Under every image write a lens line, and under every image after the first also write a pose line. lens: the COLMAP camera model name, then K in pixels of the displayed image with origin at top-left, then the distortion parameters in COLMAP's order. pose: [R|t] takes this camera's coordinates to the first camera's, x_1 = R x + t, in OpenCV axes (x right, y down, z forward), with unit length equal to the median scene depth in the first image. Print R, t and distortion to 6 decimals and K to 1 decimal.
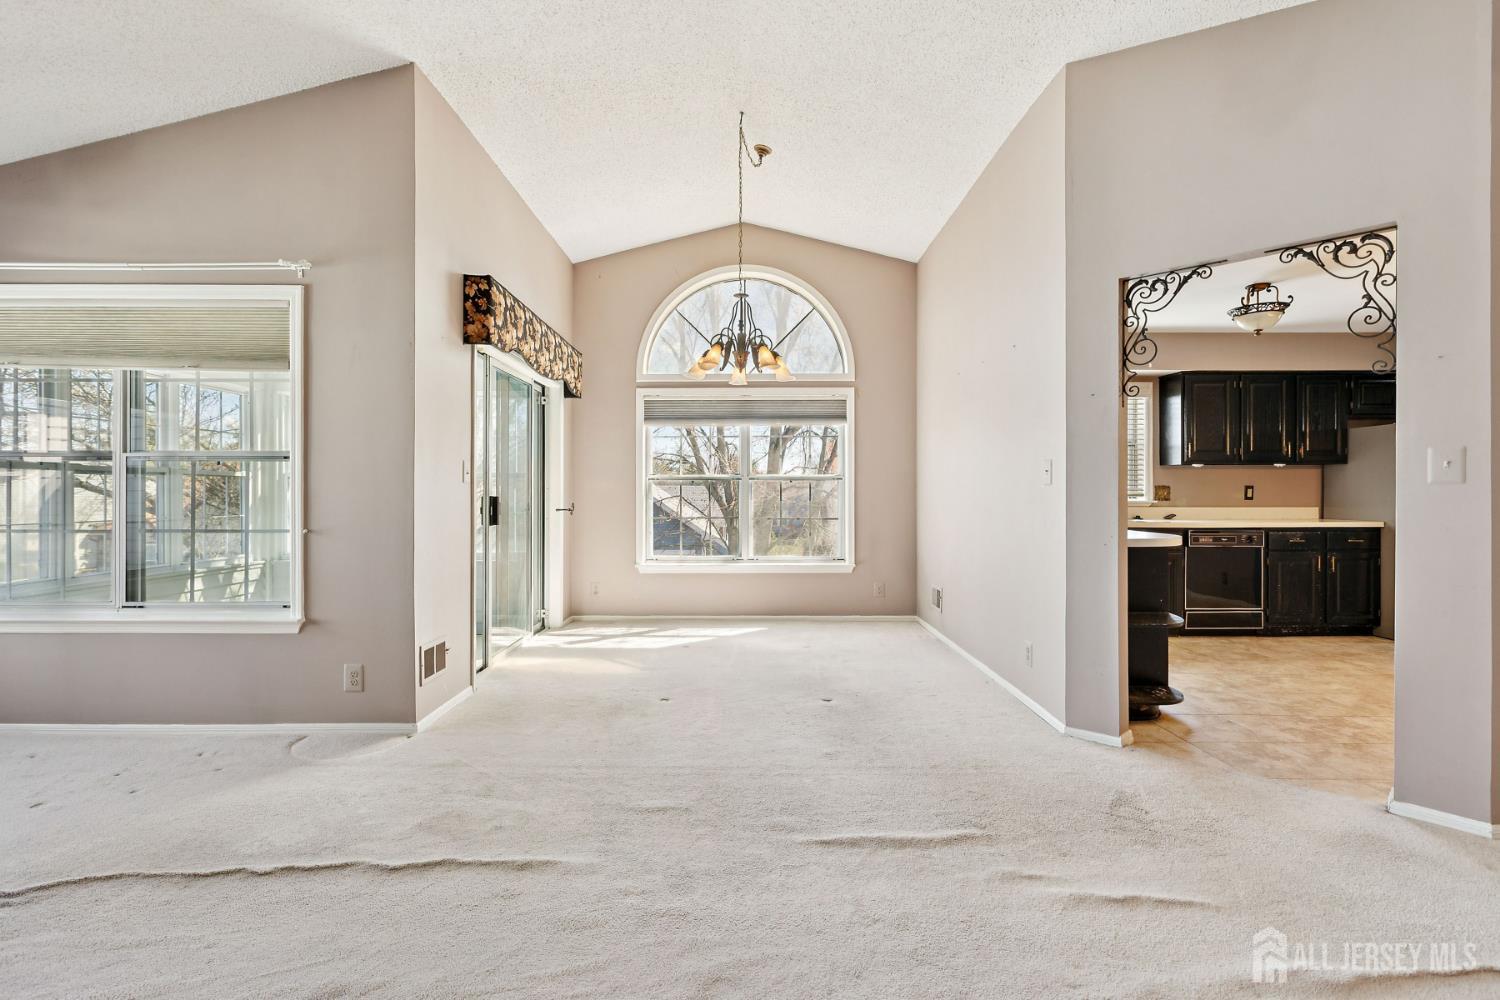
lens RADIAL K [[692.8, 0, 735.8], [0, 692.8, 497.5], [0, 0, 1]] dist [0.001248, 0.000077]
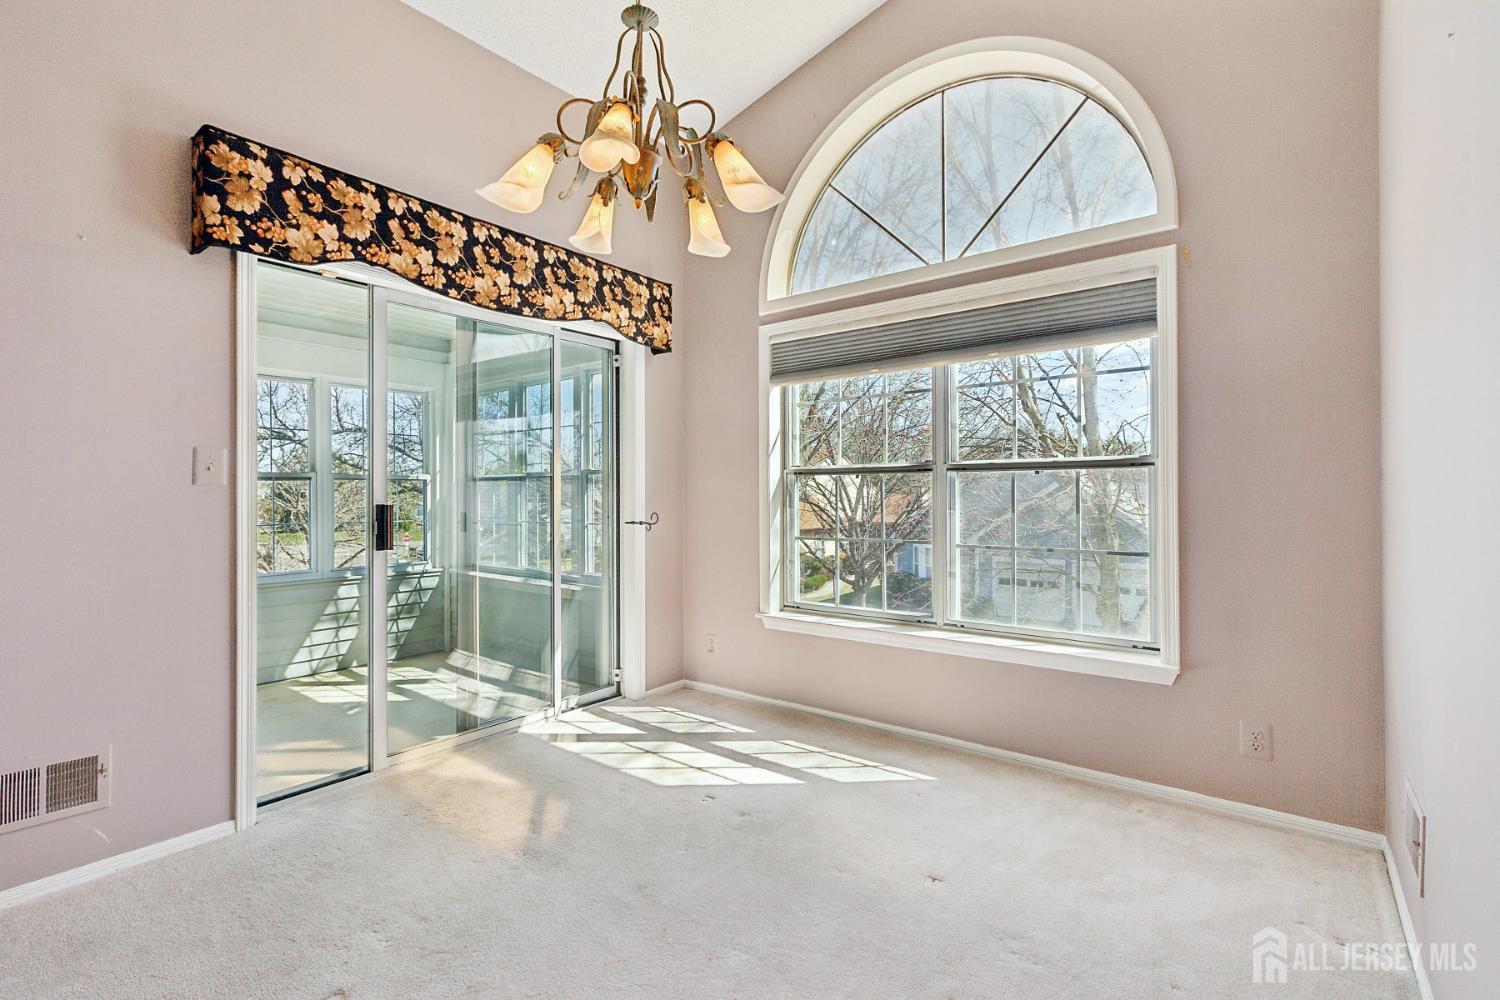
lens RADIAL K [[686.7, 0, 743.9], [0, 686.7, 489.0], [0, 0, 1]] dist [0.000792, -0.000212]
pose [[0.791906, -0.007292, -0.610600, 0.347723], [0.000577, 0.999937, -0.011193, -0.010128], [0.610643, 0.008512, 0.791860, 0.822654]]
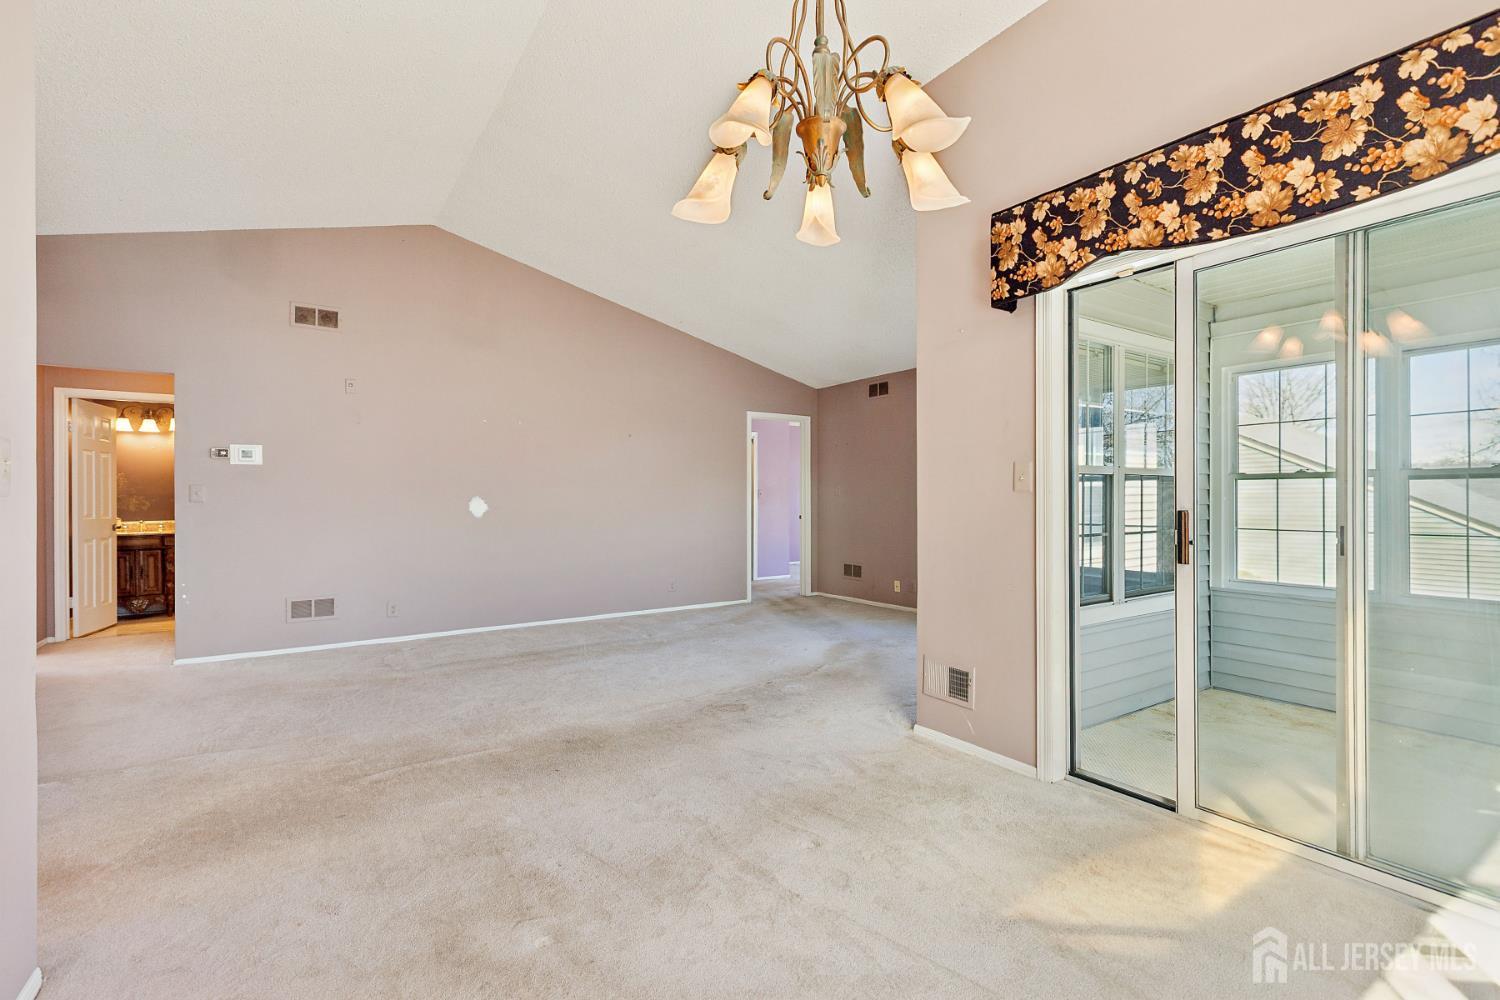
lens RADIAL K [[674.2, 0, 747.5], [0, 674.2, 499.0], [0, 0, 1]] dist [-0.000003, -0.000107]
pose [[-0.828414, 0.002767, -0.560110, 0.275643], [-0.000656, 0.999982, 0.005911, -0.016288], [0.560116, 0.005264, -0.828397, 1.460187]]
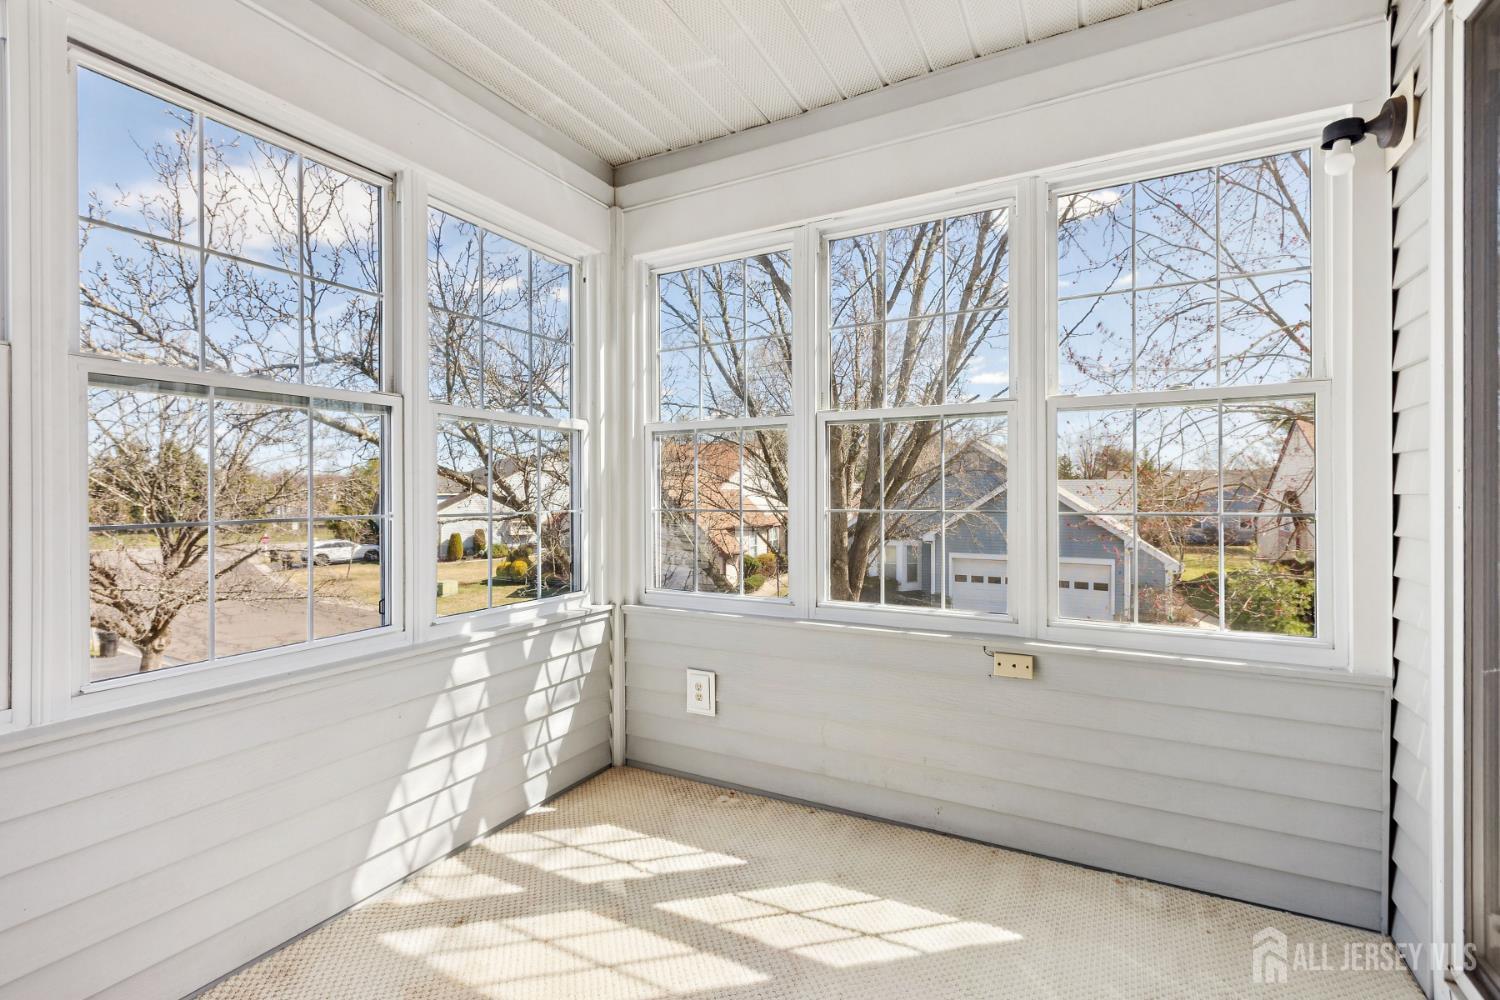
lens RADIAL K [[692.0, 0, 726.6], [0, 692.0, 489.8], [0, 0, 1]] dist [0.000549, 0.000041]
pose [[0.885668, -0.003080, -0.464308, -0.623659], [-0.000920, 0.999964, -0.008388, 0.024360], [0.464317, 0.007856, 0.885634, 0.986305]]
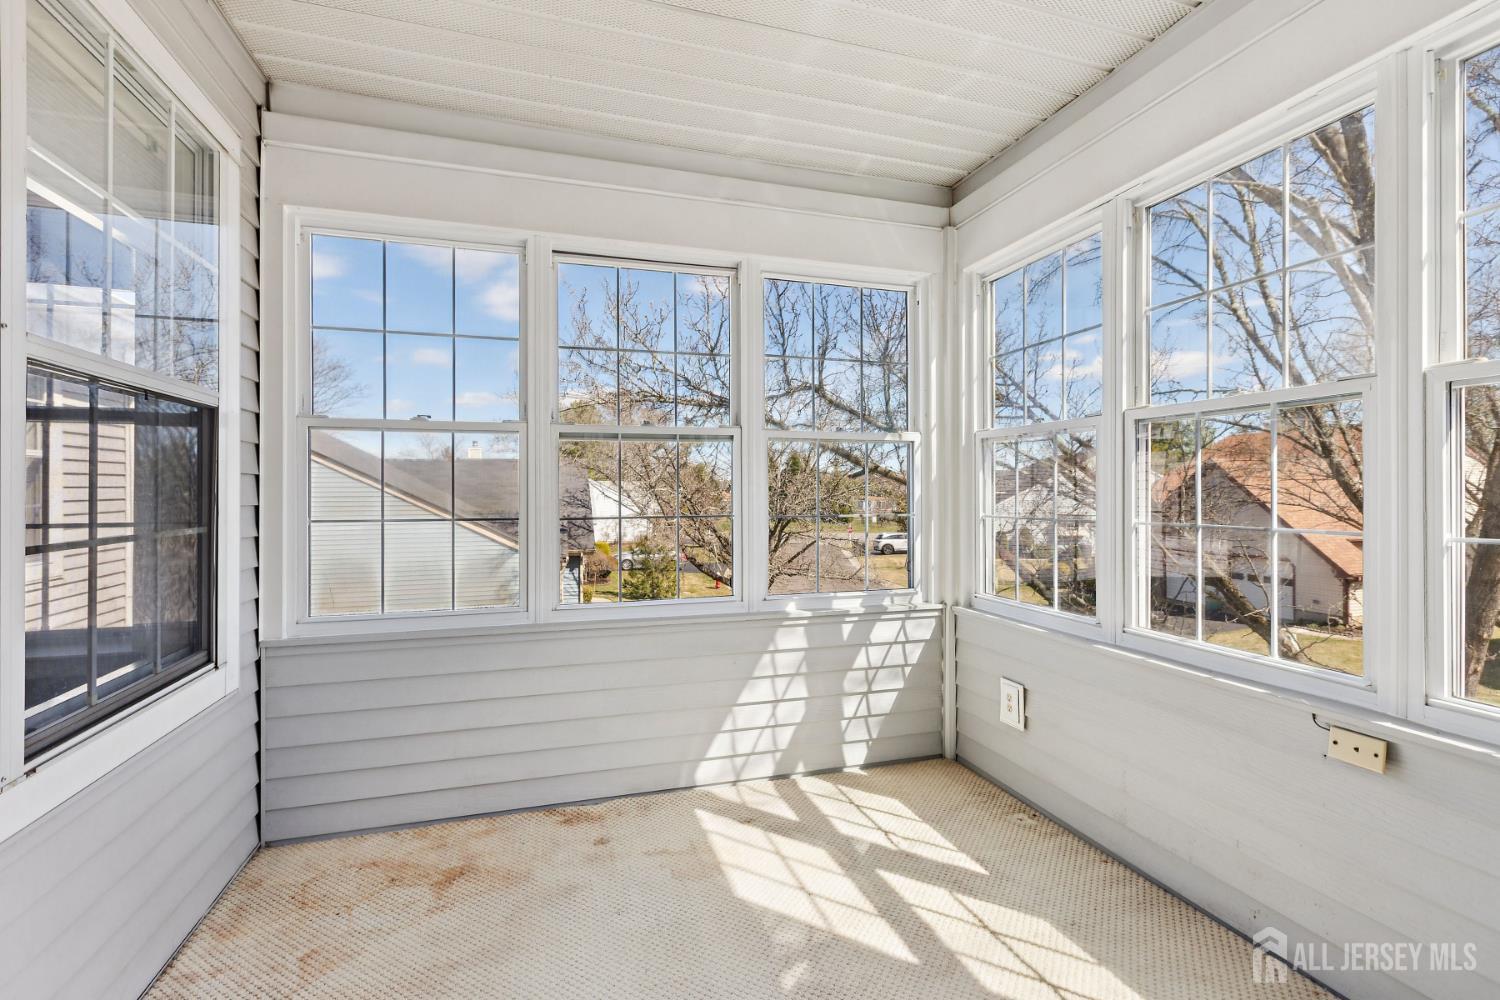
lens RADIAL K [[686.7, 0, 743.9], [0, 686.7, 489.0], [0, 0, 1]] dist [0.000792, -0.000212]
pose [[0.301423, -0.002689, -0.953487, -0.392102], [-0.004332, 0.999982, -0.004189, 0.014031], [0.953481, 0.005393, 0.301406, 1.143237]]
